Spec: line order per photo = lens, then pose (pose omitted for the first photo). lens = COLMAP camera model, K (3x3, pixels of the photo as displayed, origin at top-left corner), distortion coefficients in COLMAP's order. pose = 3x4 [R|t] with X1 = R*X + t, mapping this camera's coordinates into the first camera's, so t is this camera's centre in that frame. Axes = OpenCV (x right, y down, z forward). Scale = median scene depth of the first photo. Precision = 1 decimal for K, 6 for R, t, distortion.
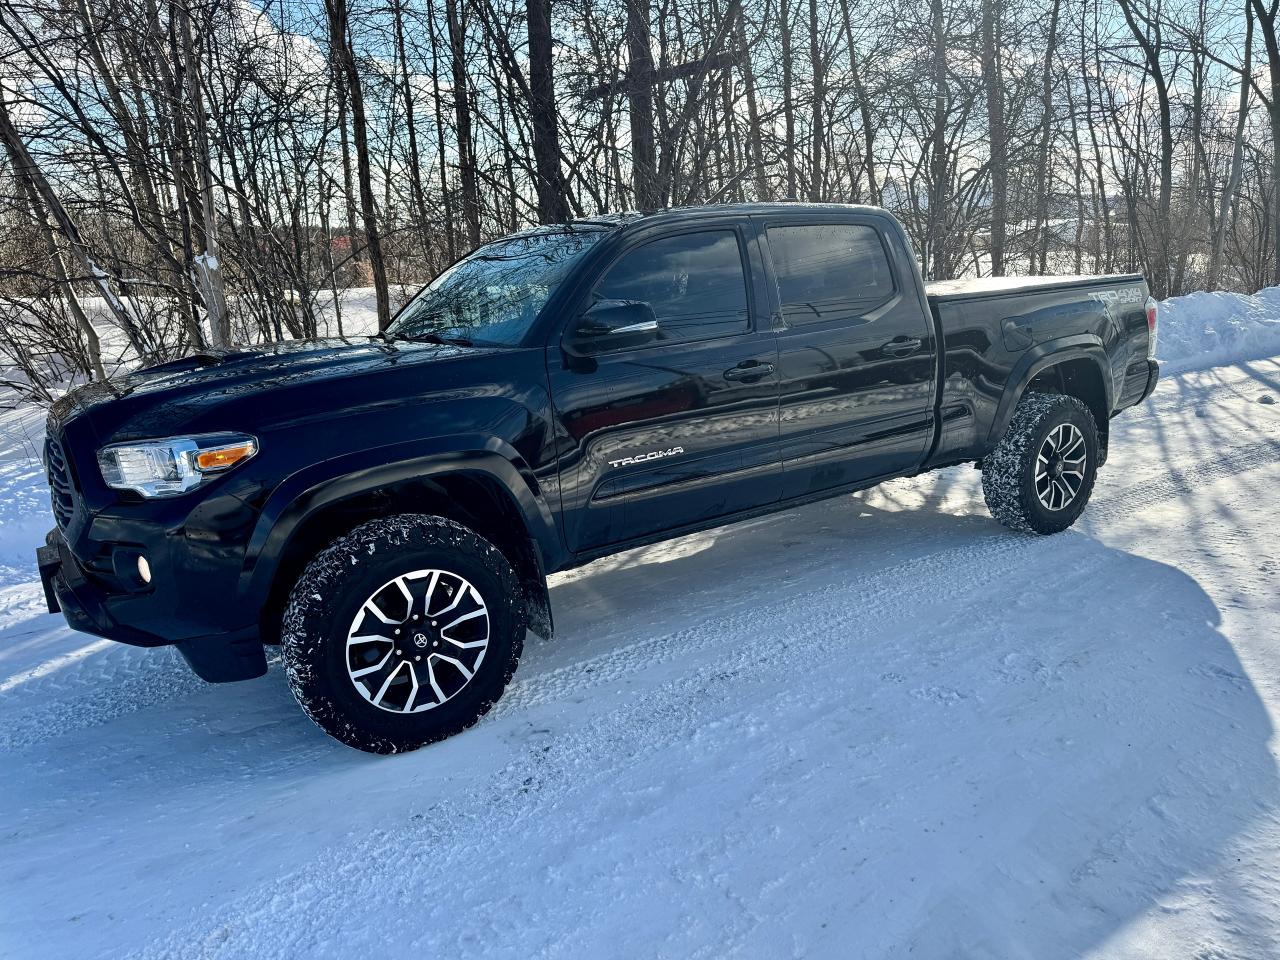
lens RADIAL K [[904.9, 0, 641.0], [0, 904.9, 478.1], [0, 0, 1]] dist [0.053082, -0.060569]
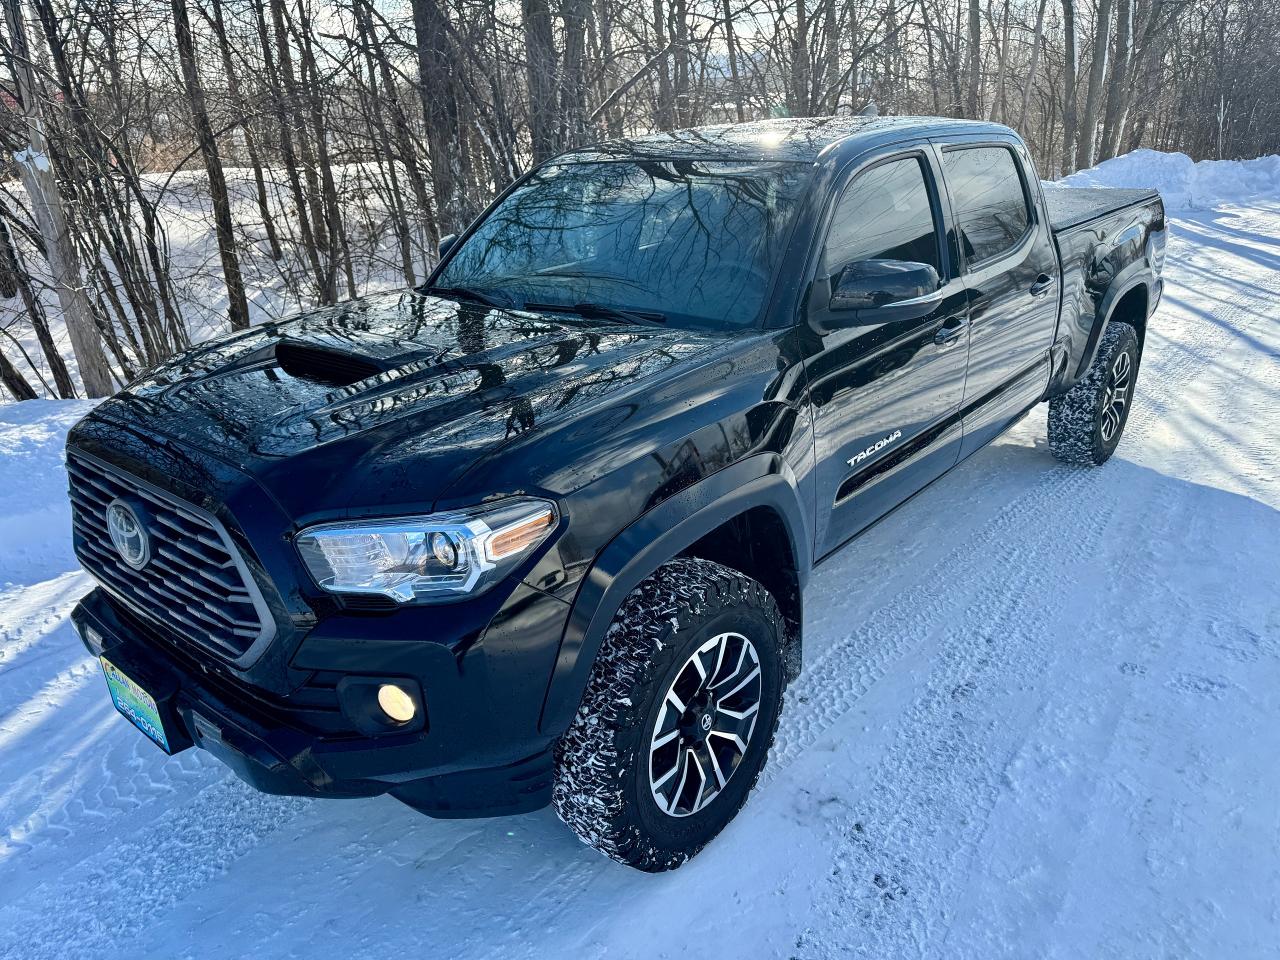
lens RADIAL K [[904.9, 0, 636.6], [0, 904.9, 480.0], [0, 0, 1]] dist [0.053082, -0.060569]
pose [[0.967077, -0.078967, 0.241921, -0.463744], [0.046269, 0.989354, 0.137980, -0.135586], [-0.250242, -0.122244, 0.960435, 0.282696]]
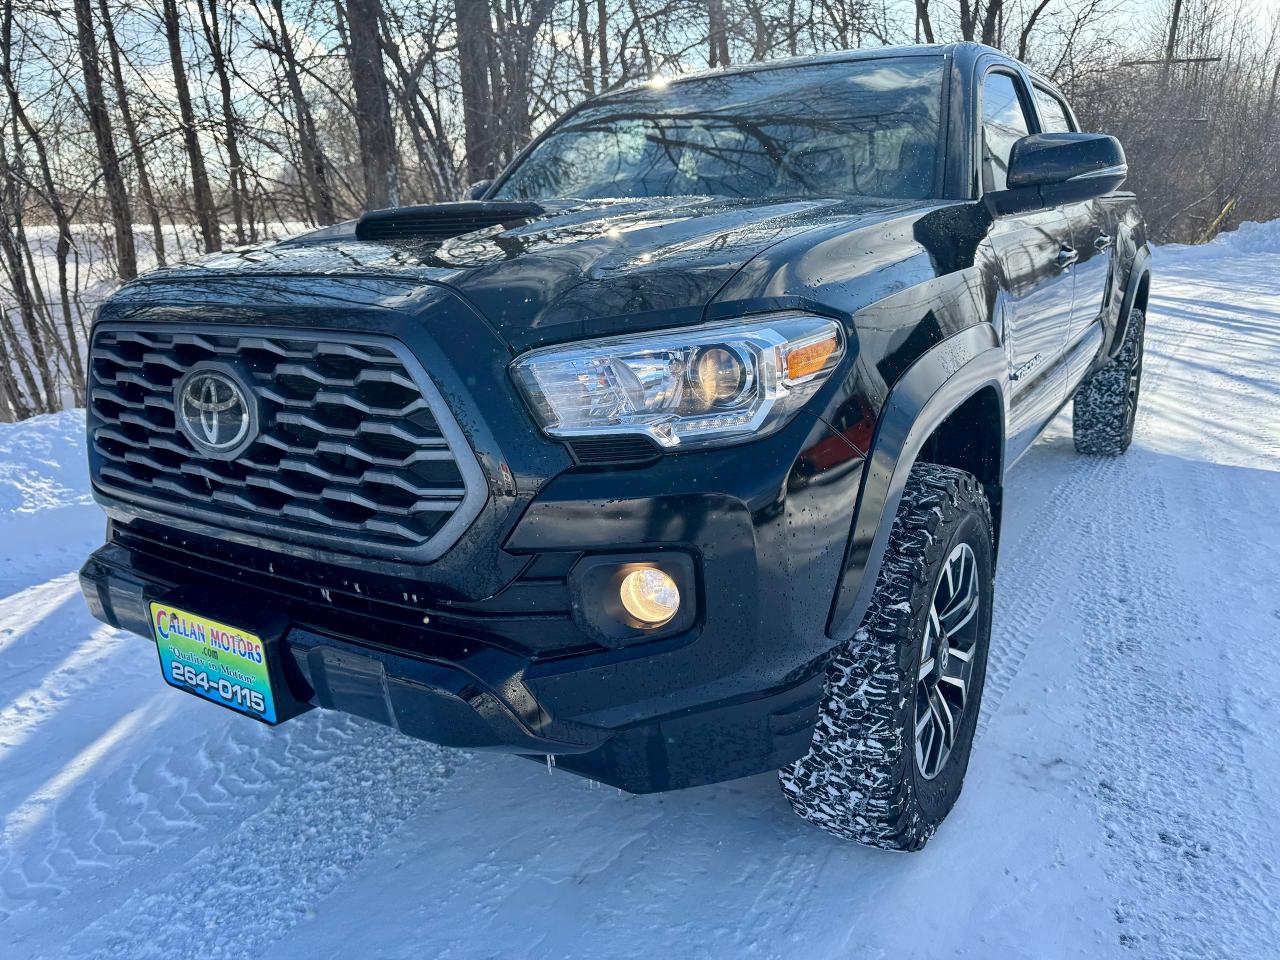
lens RADIAL K [[904.9, 0, 644.9], [0, 904.9, 478.2], [0, 0, 1]] dist [0.053082, -0.060569]
pose [[0.920624, -0.084170, 0.381270, -0.647646], [0.072846, 0.996369, 0.044063, 0.012110], [-0.383594, -0.012792, 0.923413, 0.489051]]
